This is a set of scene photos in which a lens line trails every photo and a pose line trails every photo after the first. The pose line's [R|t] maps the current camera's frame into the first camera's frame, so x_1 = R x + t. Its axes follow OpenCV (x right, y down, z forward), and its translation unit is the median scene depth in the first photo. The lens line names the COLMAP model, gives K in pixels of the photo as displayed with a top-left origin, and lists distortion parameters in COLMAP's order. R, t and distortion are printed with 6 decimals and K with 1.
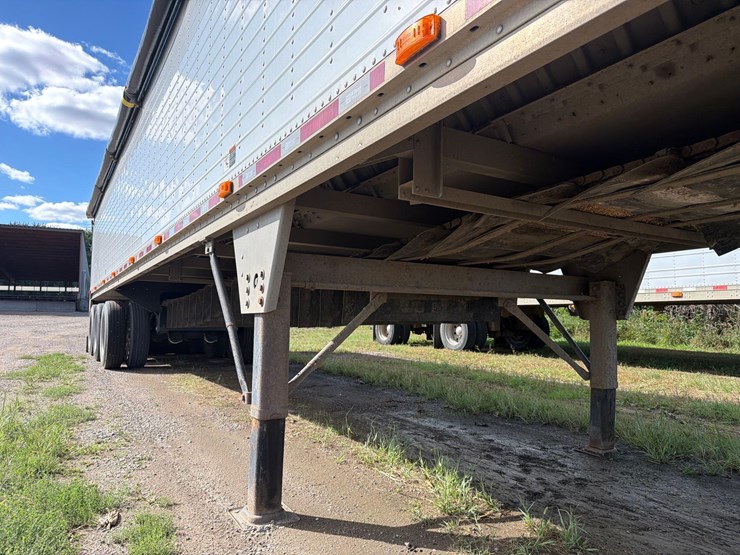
lens RADIAL K [[512.2, 0, 359.3], [0, 512.2, 279.5], [0, 0, 1]] dist [0.102605, -0.139547]
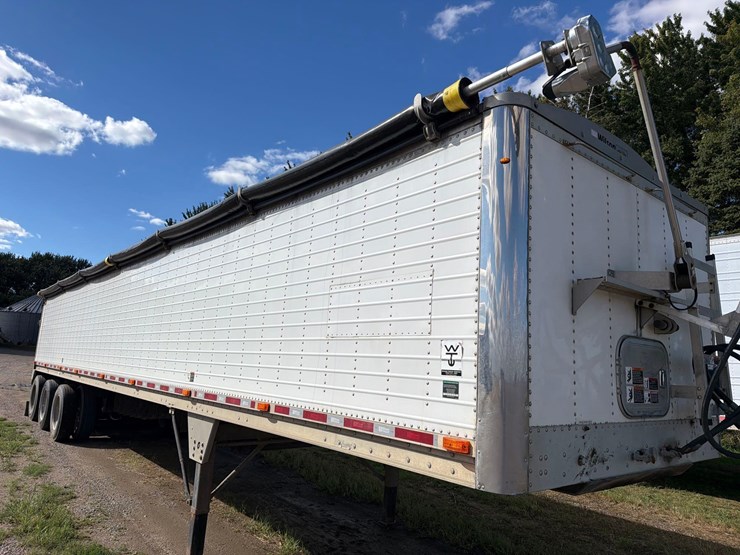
lens RADIAL K [[519.3, 0, 364.6], [0, 519.3, 285.0], [0, 0, 1]] dist [0.067974, -0.086751]
pose [[0.987538, 0.067607, 0.142120, 0.034747], [-0.058150, 0.995873, -0.069680, -0.158686], [-0.146245, 0.060547, 0.987394, -0.366731]]
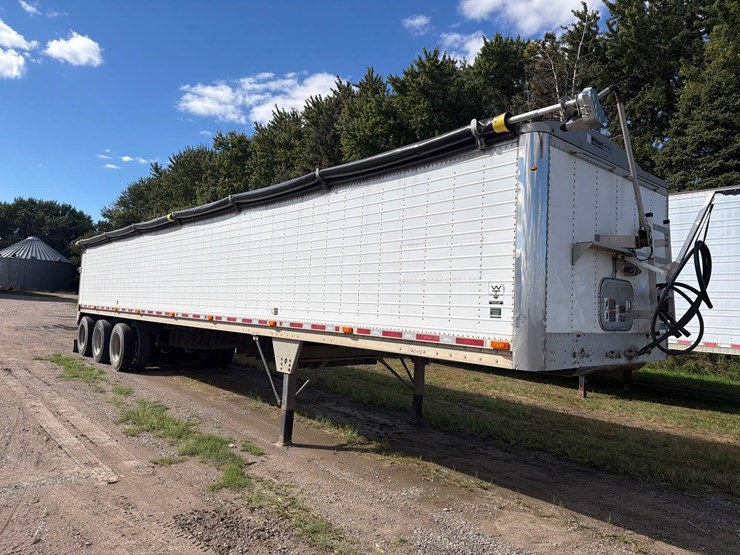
lens RADIAL K [[512.2, 0, 359.3], [0, 512.2, 279.5], [0, 0, 1]] dist [0.102605, -0.139547]
pose [[0.985156, 0.043030, 0.166182, -0.086195], [-0.048448, 0.998414, 0.028685, -0.161047], [-0.164684, -0.036310, 0.985678, -0.540233]]
